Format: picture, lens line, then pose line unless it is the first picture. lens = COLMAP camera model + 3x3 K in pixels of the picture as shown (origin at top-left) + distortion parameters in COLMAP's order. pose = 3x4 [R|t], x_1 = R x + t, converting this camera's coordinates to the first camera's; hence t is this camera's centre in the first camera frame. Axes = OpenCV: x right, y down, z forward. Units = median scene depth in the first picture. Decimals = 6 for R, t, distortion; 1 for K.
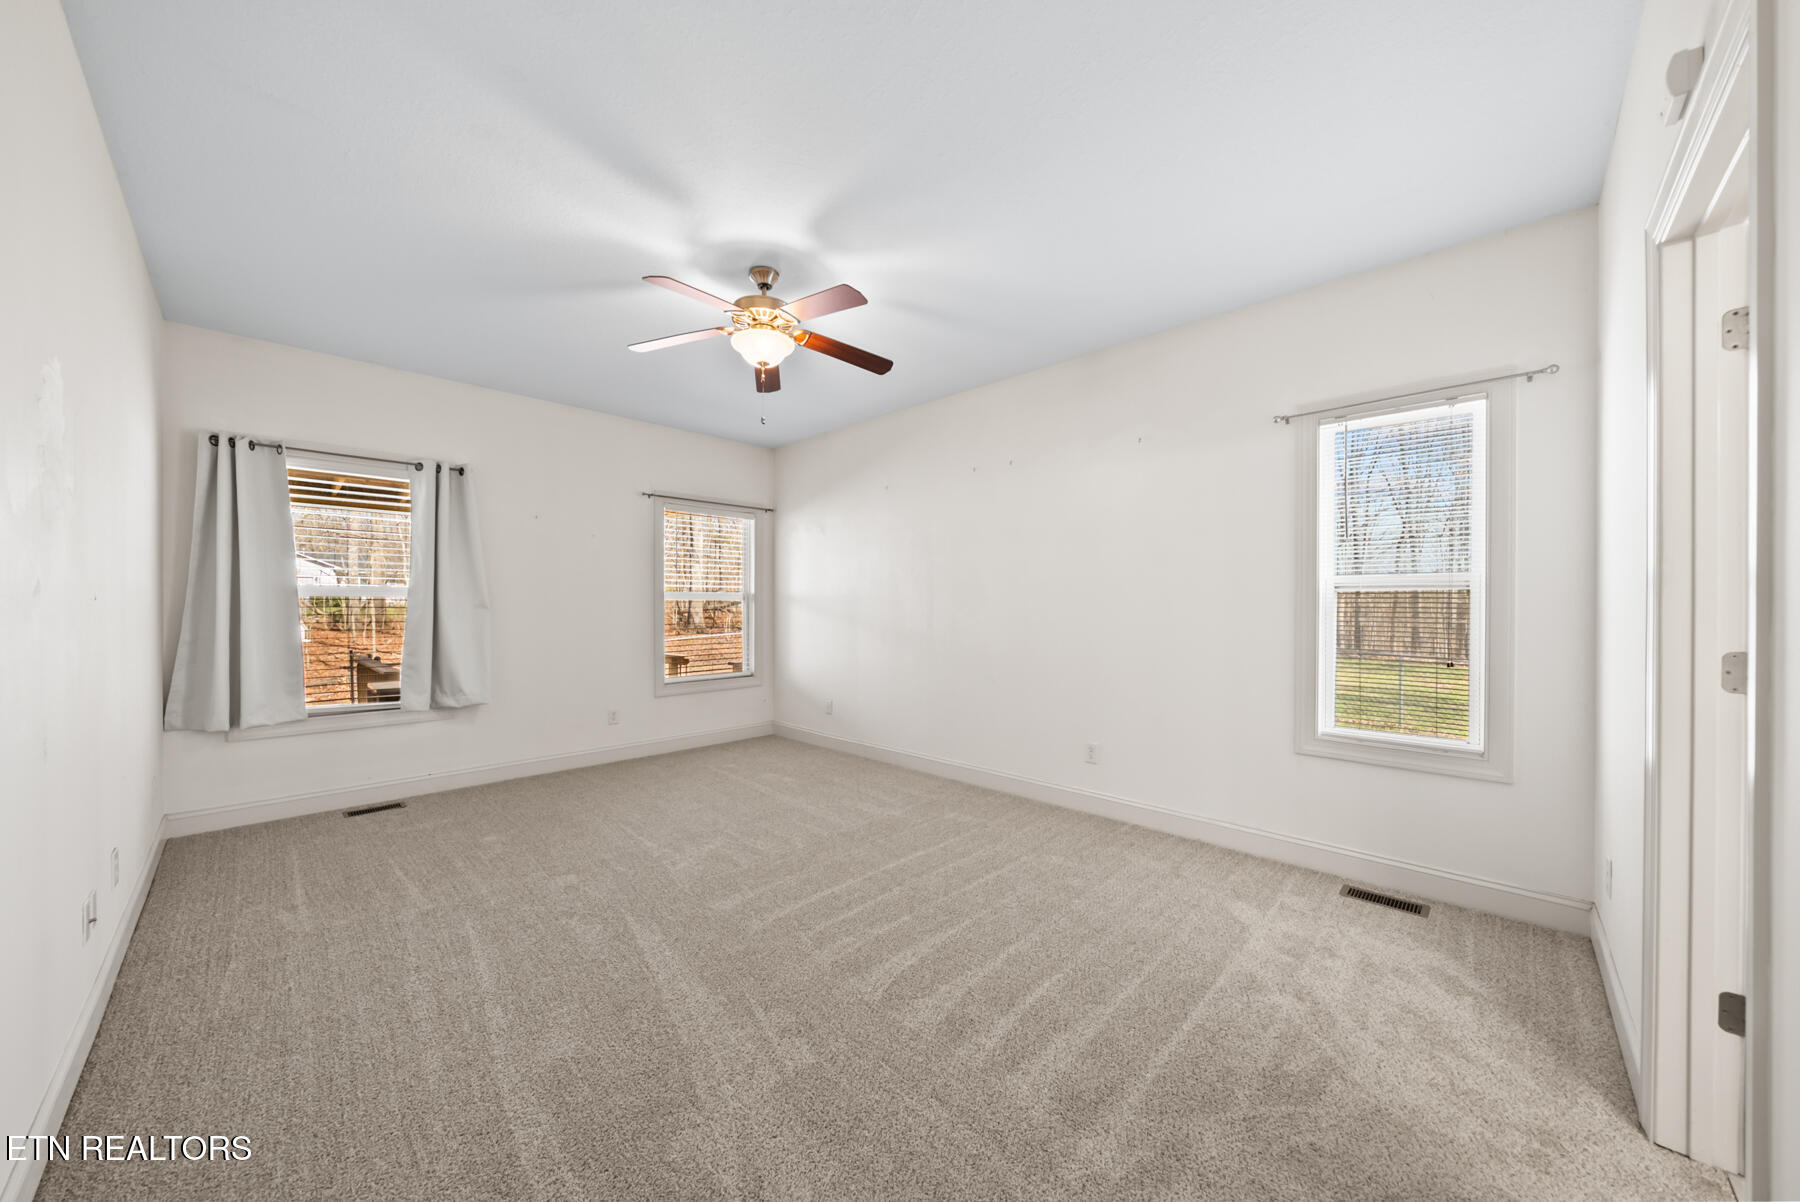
lens RADIAL K [[621.0, 0, 896.2], [0, 621.0, 606.4], [0, 0, 1]] dist [-0.006534, 0.000253]
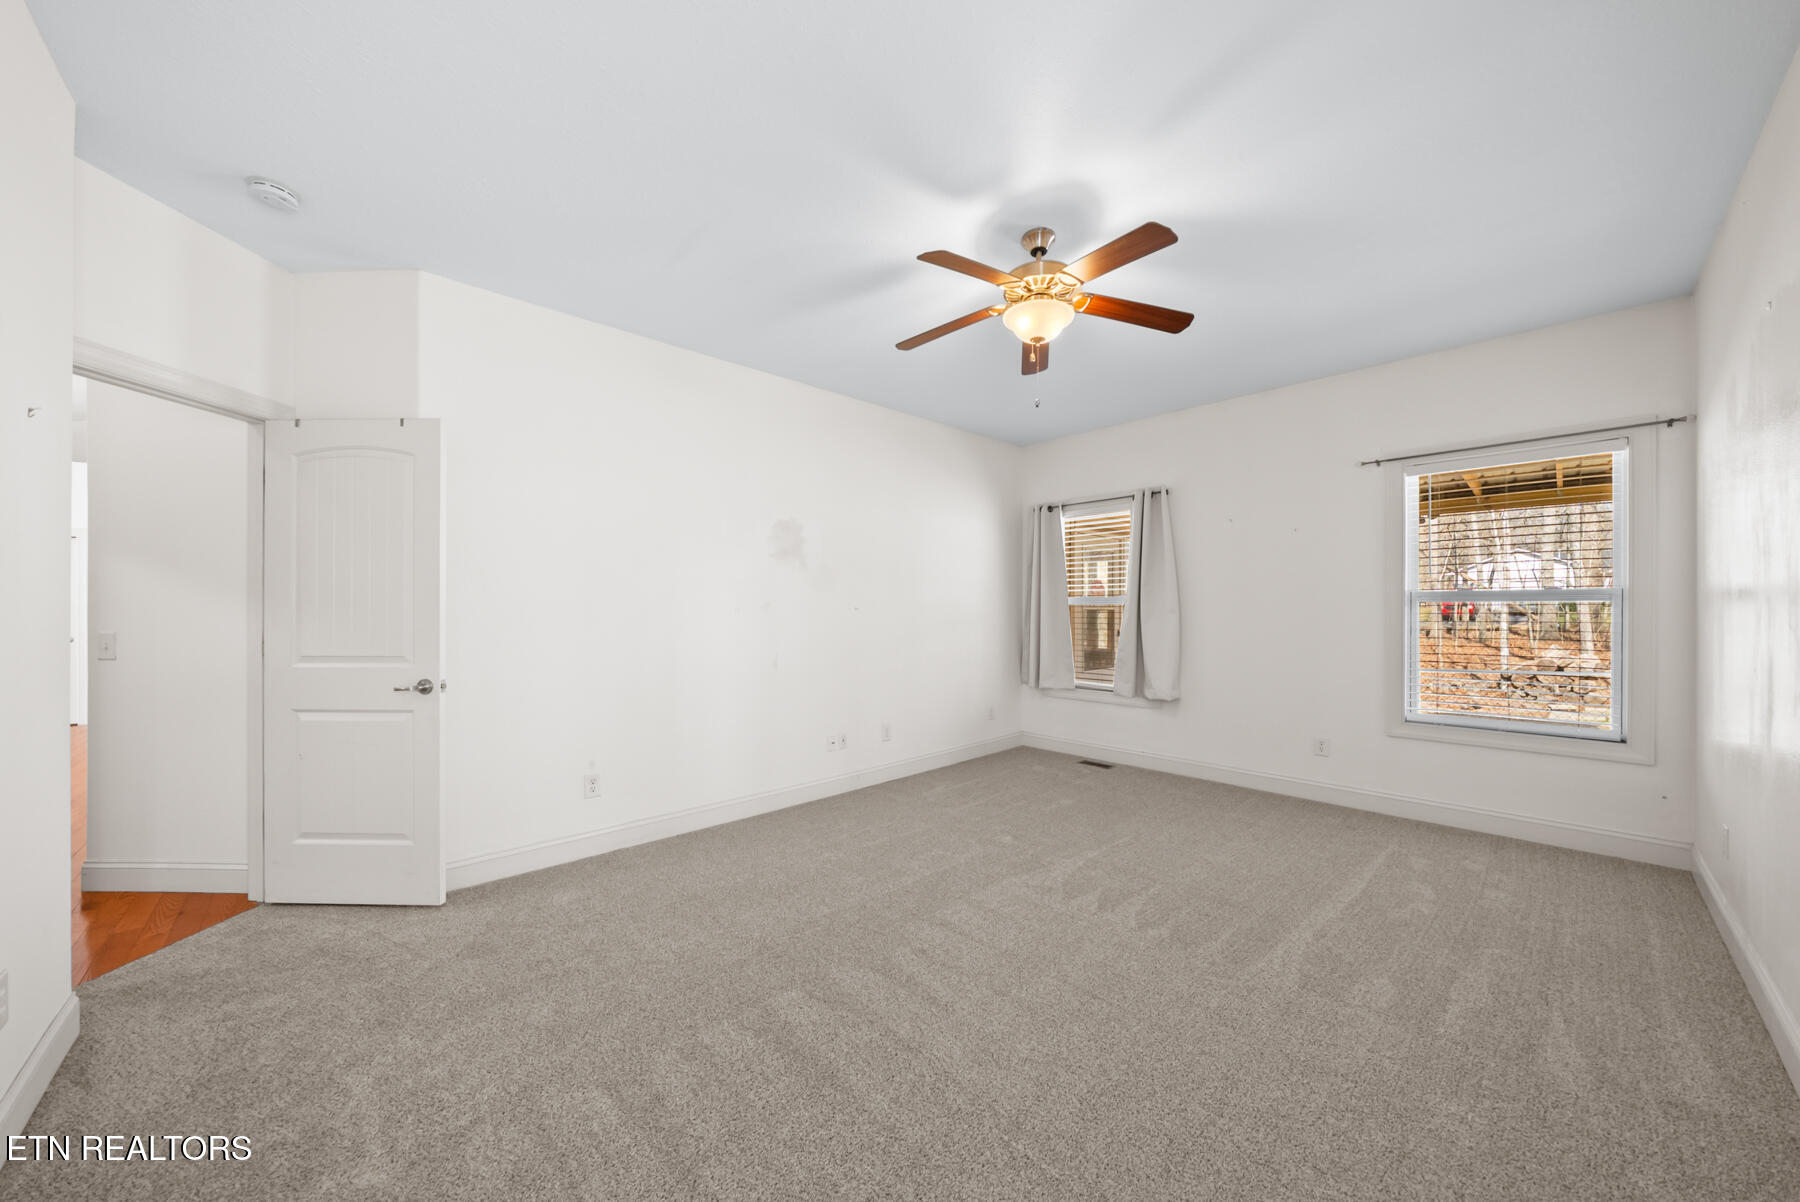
lens RADIAL K [[621.0, 0, 897.9], [0, 621.0, 611.9], [0, 0, 1]] dist [-0.006534, 0.000253]
pose [[-0.036318, 0.003451, -0.999334, 0.505067], [-0.001270, 0.999993, 0.003499, -0.004044], [0.999339, 0.001396, -0.036313, 0.614918]]
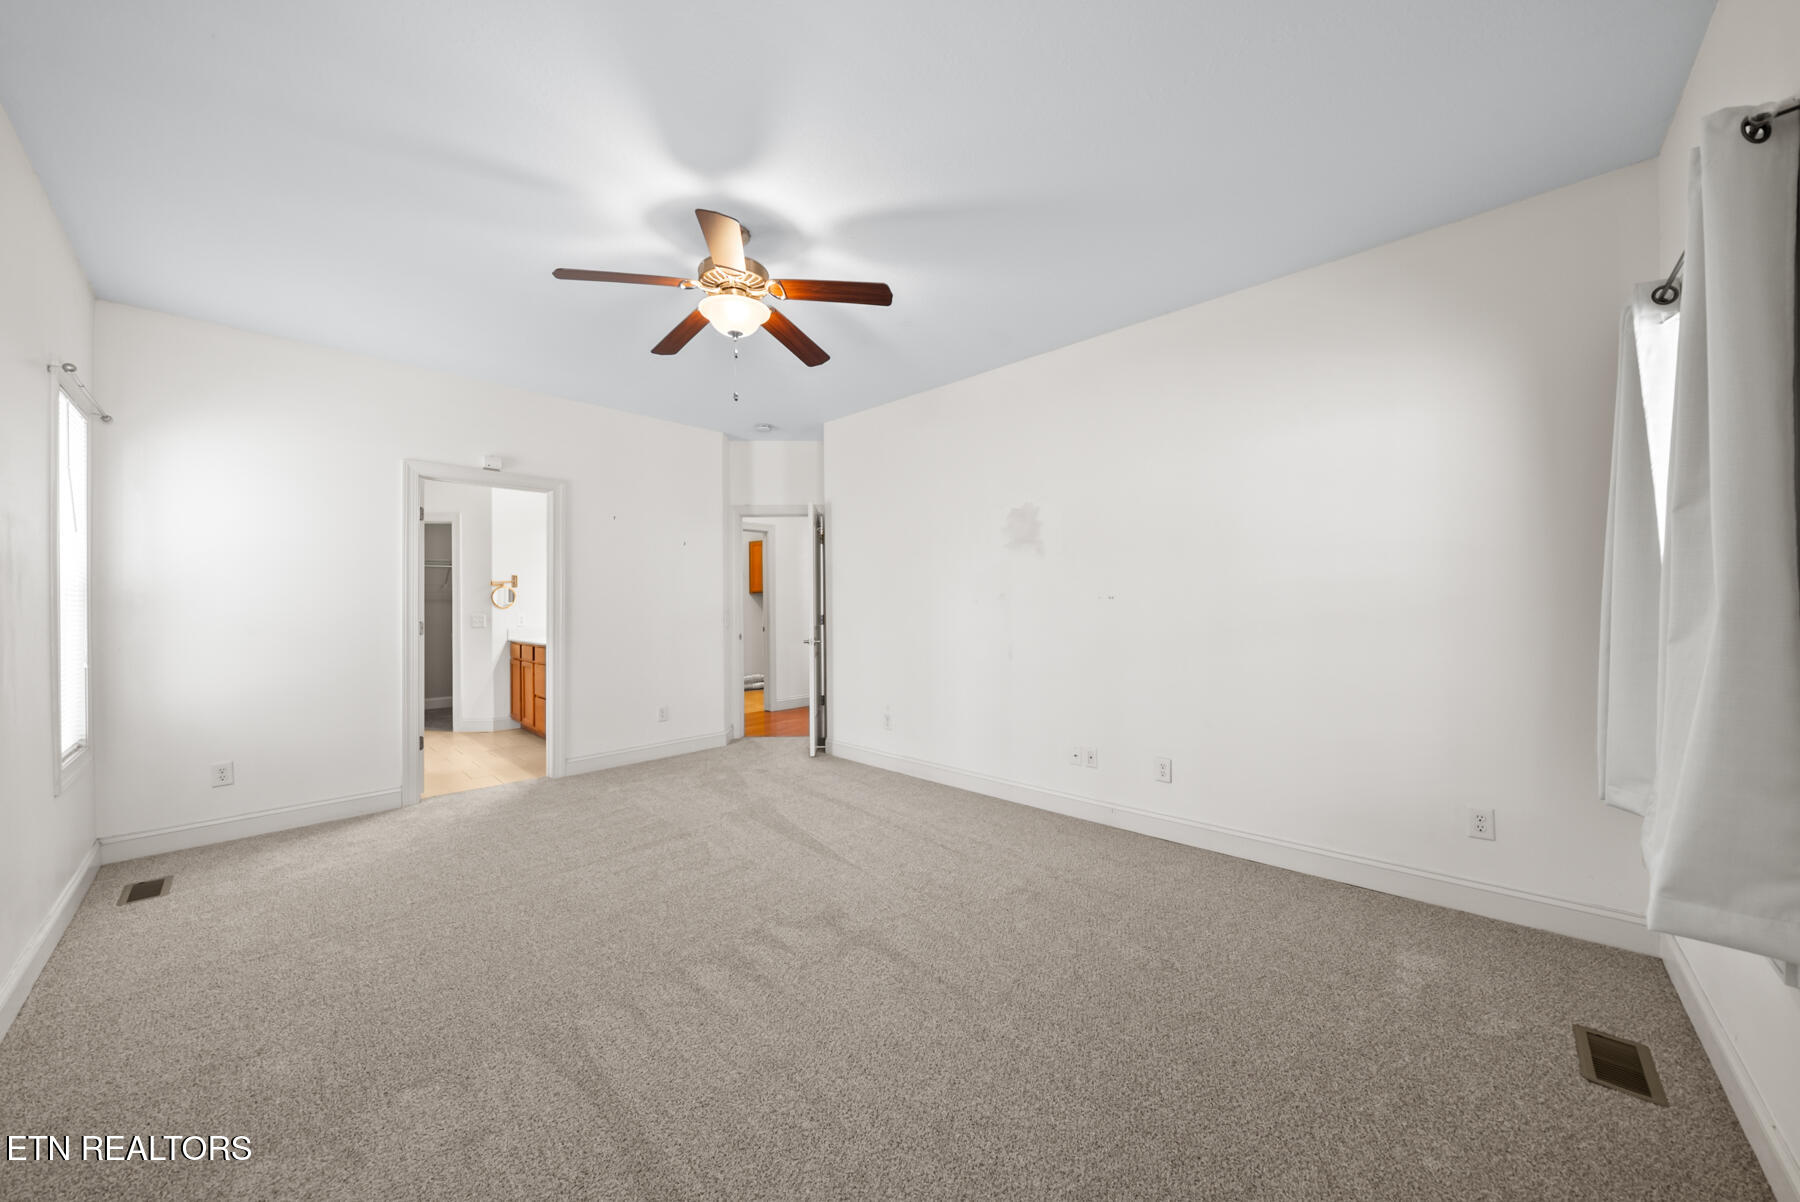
lens RADIAL K [[621.0, 0, 901.2], [0, 621.0, 604.8], [0, 0, 1]] dist [-0.006534, 0.000253]
pose [[-0.999765, 0.012943, -0.017377, -0.322180], [0.012896, 0.999913, 0.002836, -0.000828], [0.017412, 0.002611, -0.999845, 1.402164]]
